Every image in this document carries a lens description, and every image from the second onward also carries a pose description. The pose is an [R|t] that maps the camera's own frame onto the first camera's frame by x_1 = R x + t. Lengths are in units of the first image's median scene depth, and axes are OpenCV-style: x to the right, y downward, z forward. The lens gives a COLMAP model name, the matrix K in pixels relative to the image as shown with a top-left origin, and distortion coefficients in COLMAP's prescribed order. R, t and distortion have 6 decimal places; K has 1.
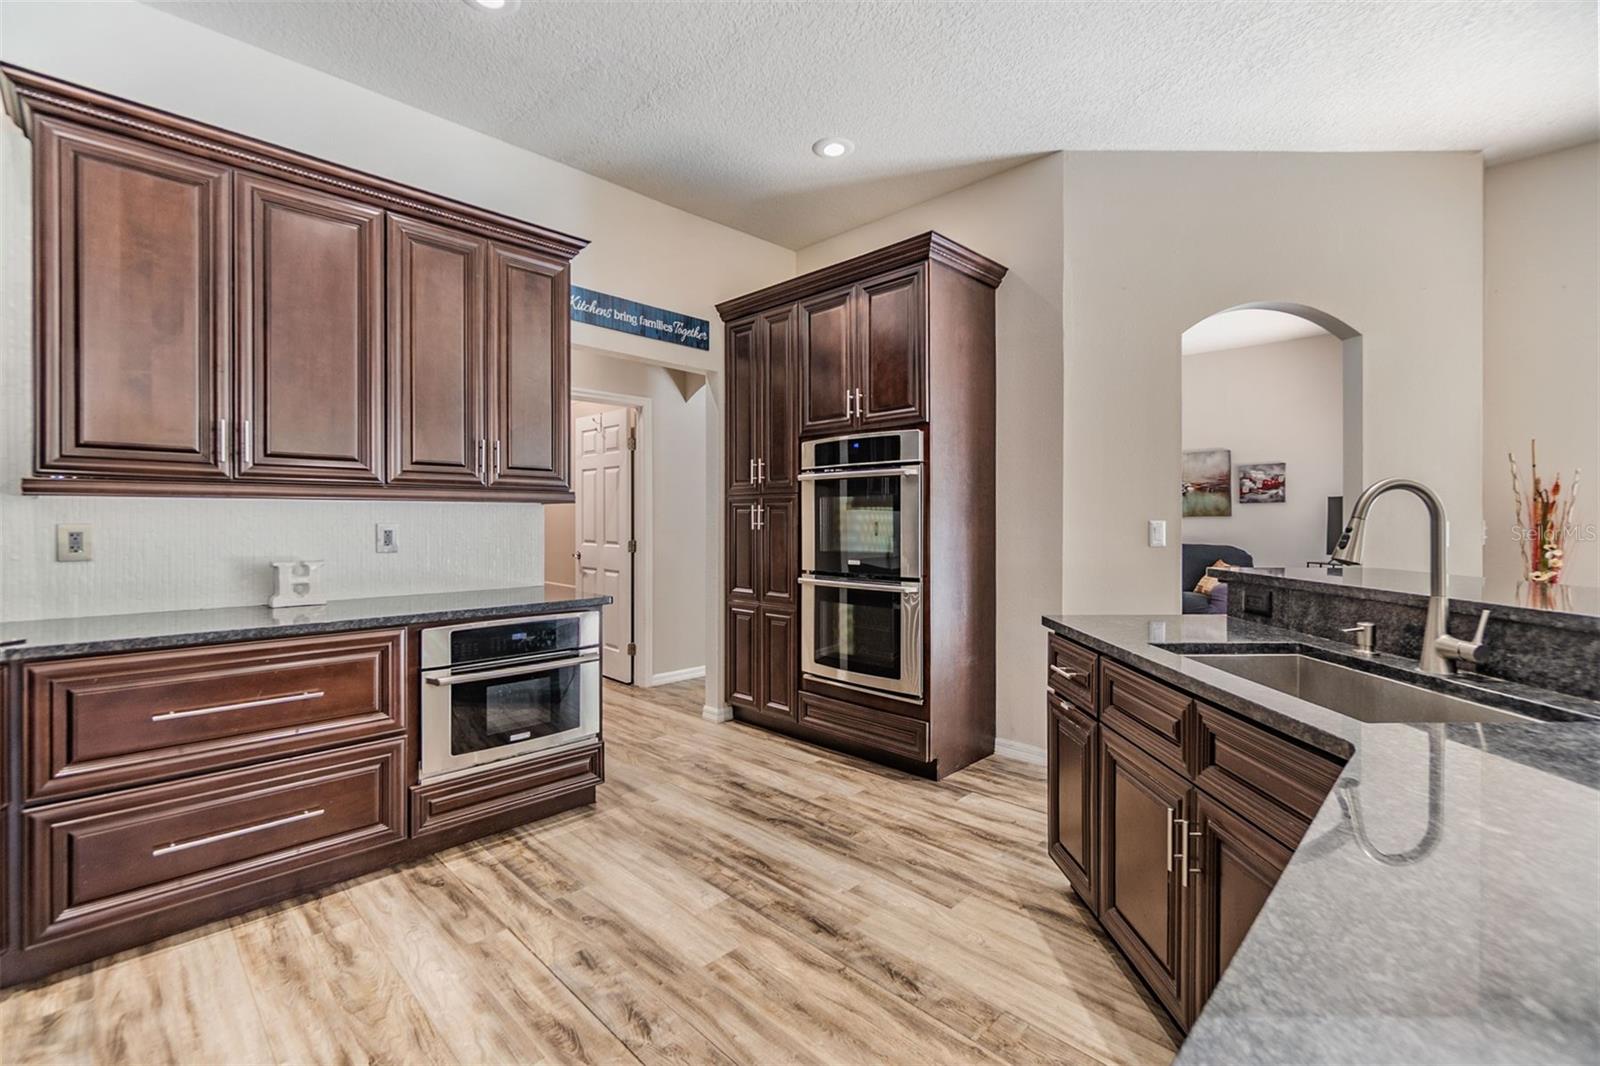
lens RADIAL K [[698.4, 0, 794.5], [0, 698.4, 524.8], [0, 0, 1]] dist [-0.002995, 0.000445]
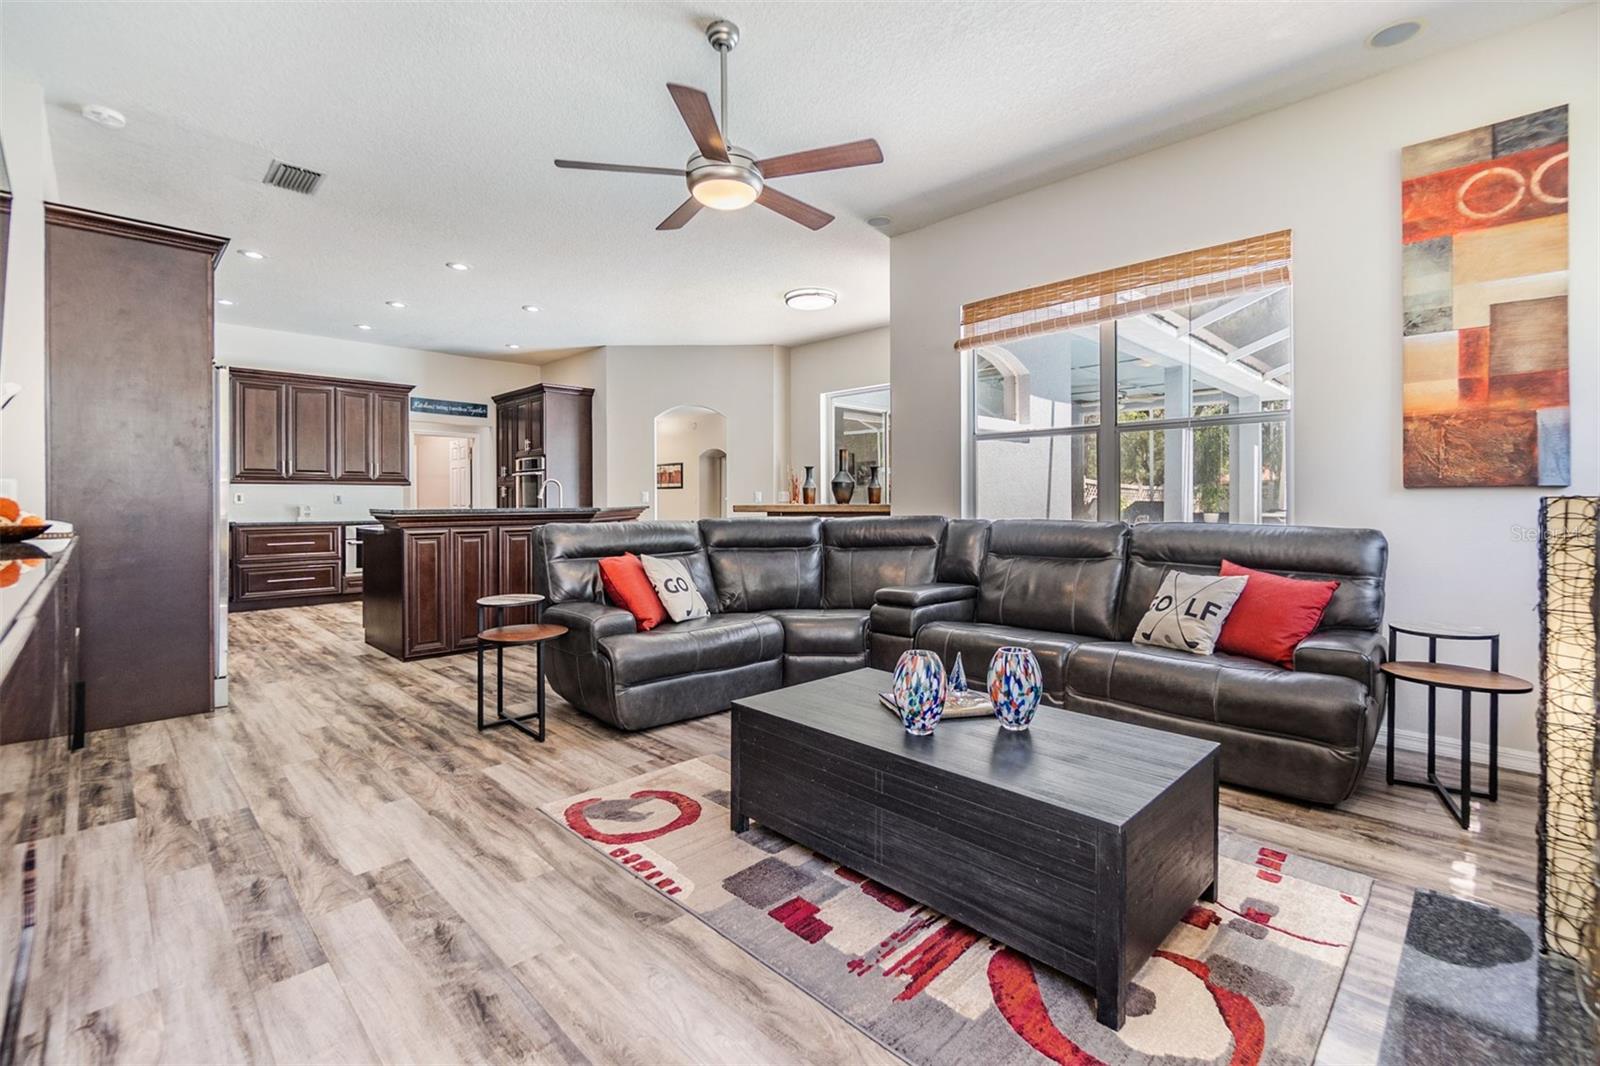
lens RADIAL K [[698.4, 0, 799.4], [0, 698.4, 507.4], [0, 0, 1]] dist [-0.002995, 0.000445]
pose [[0.999993, -0.002734, -0.002411, 1.484616], [0.002737, 0.999995, 0.001650, 0.064936], [0.002406, -0.001657, 0.999996, -2.090418]]
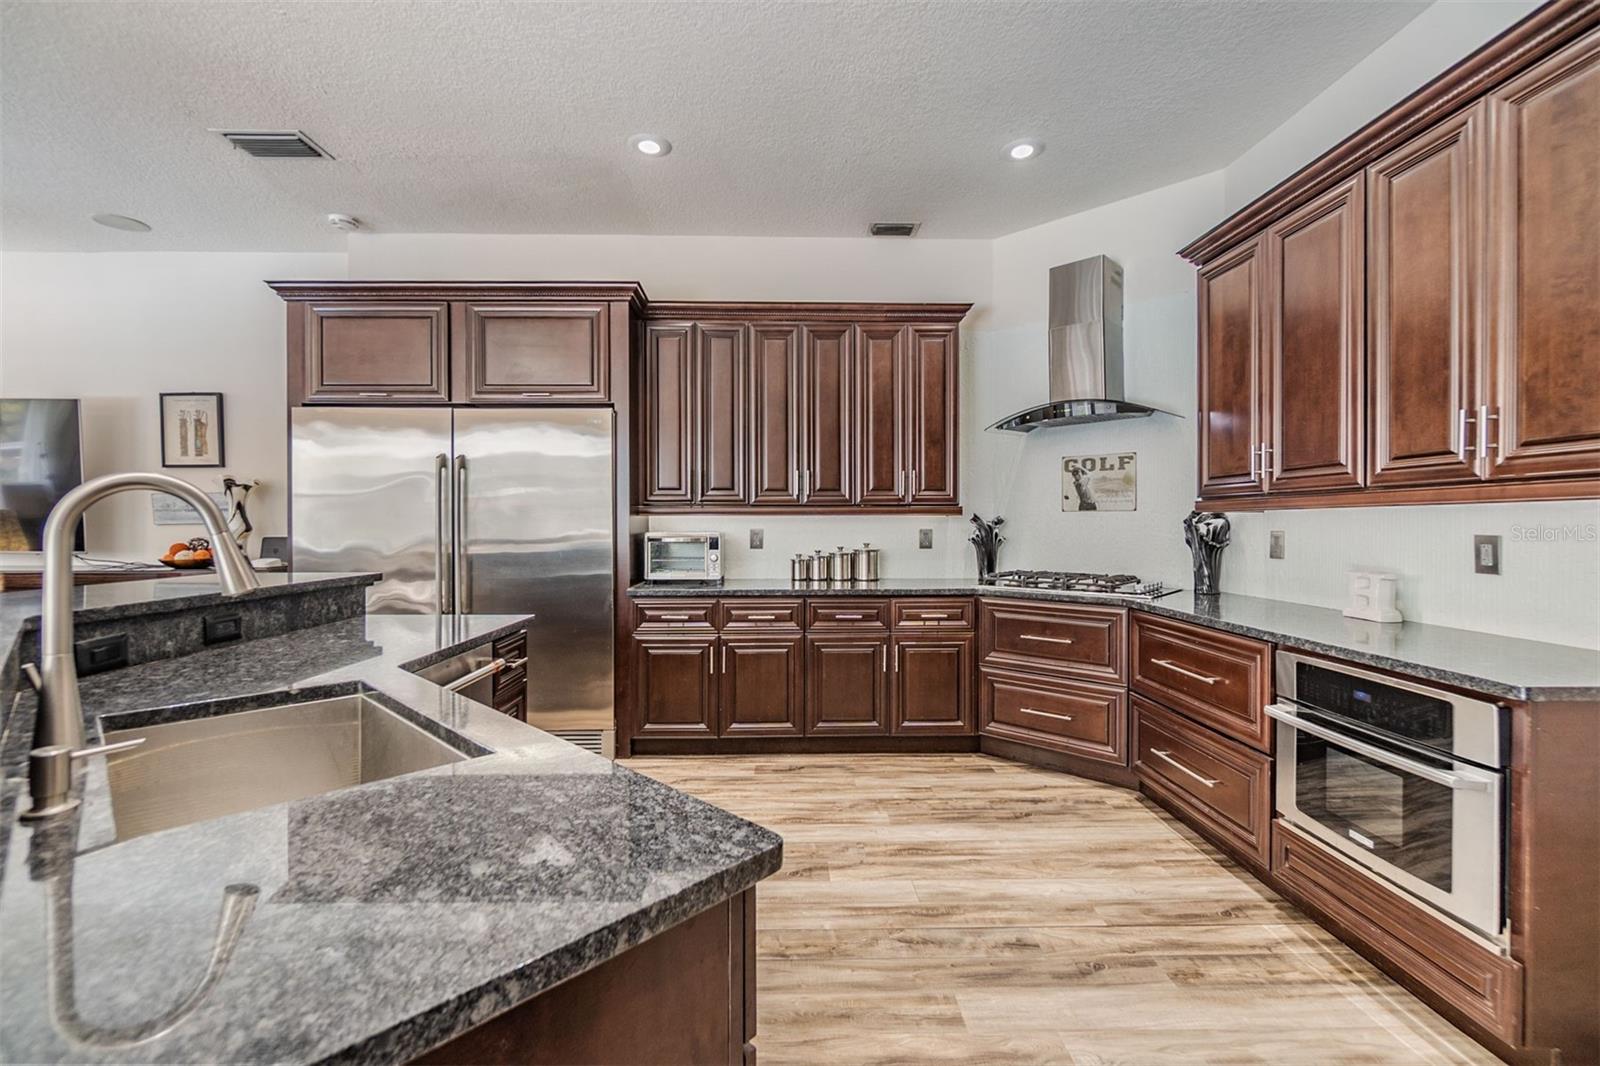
lens RADIAL K [[698.4, 0, 780.5], [0, 698.4, 524.8], [0, 0, 1]] dist [-0.002995, 0.000445]
pose [[-0.707414, 0.001502, -0.706798, 0.548581], [-0.005103, 0.999961, 0.007233, -0.015936], [0.706781, 0.008723, -0.707379, 1.150165]]
